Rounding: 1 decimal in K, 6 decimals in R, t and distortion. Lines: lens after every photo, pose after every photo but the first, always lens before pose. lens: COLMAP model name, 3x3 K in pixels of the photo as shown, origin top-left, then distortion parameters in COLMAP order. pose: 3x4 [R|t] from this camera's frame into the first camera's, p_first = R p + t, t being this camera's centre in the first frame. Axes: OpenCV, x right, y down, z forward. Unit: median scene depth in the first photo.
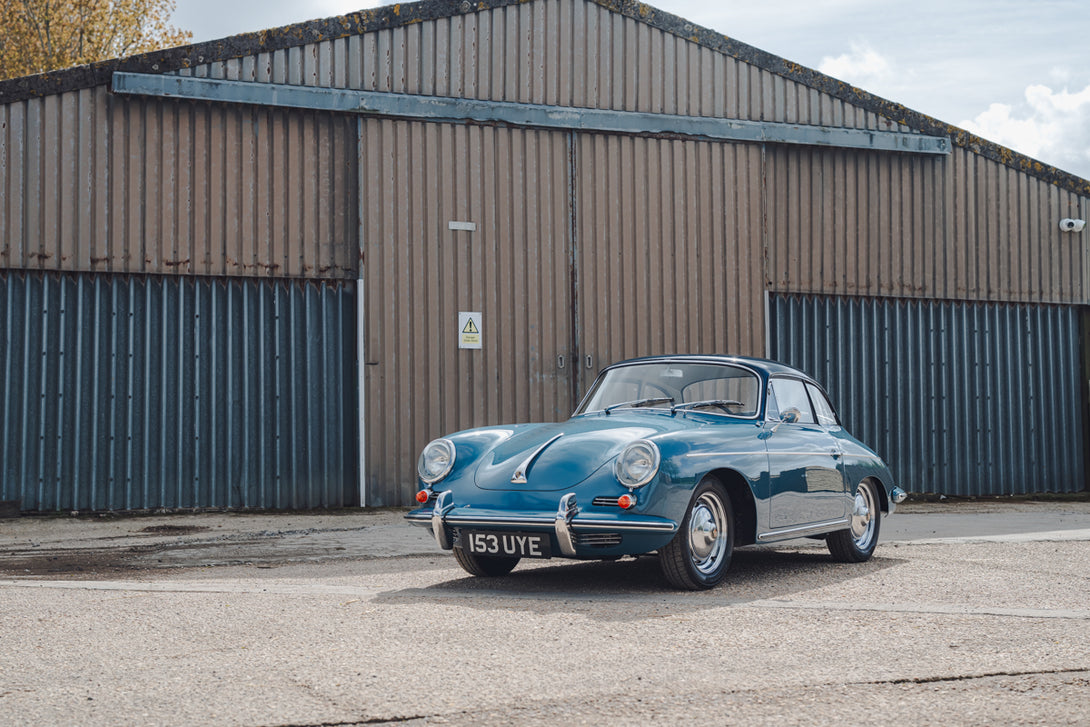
lens RADIAL K [[1561.6, 0, 545.0], [0, 1561.6, 363.5], [0, 0, 1]] dist [-0.022534, 0.082296]
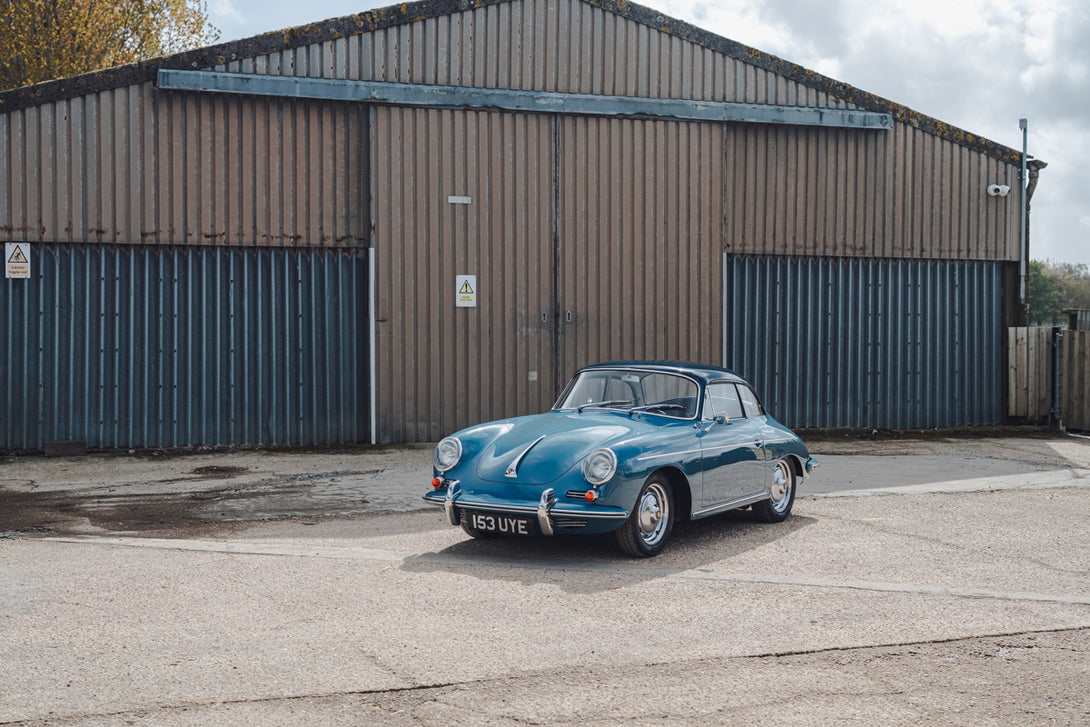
lens RADIAL K [[1561.6, 0, 545.0], [0, 1561.6, 363.5], [0, 0, 1]] dist [-0.022534, 0.082296]
pose [[0.999886, 0.010296, 0.011043, -0.001712], [-0.011201, 0.996290, 0.085326, -0.068701], [-0.010124, -0.085440, 0.996292, -0.160700]]
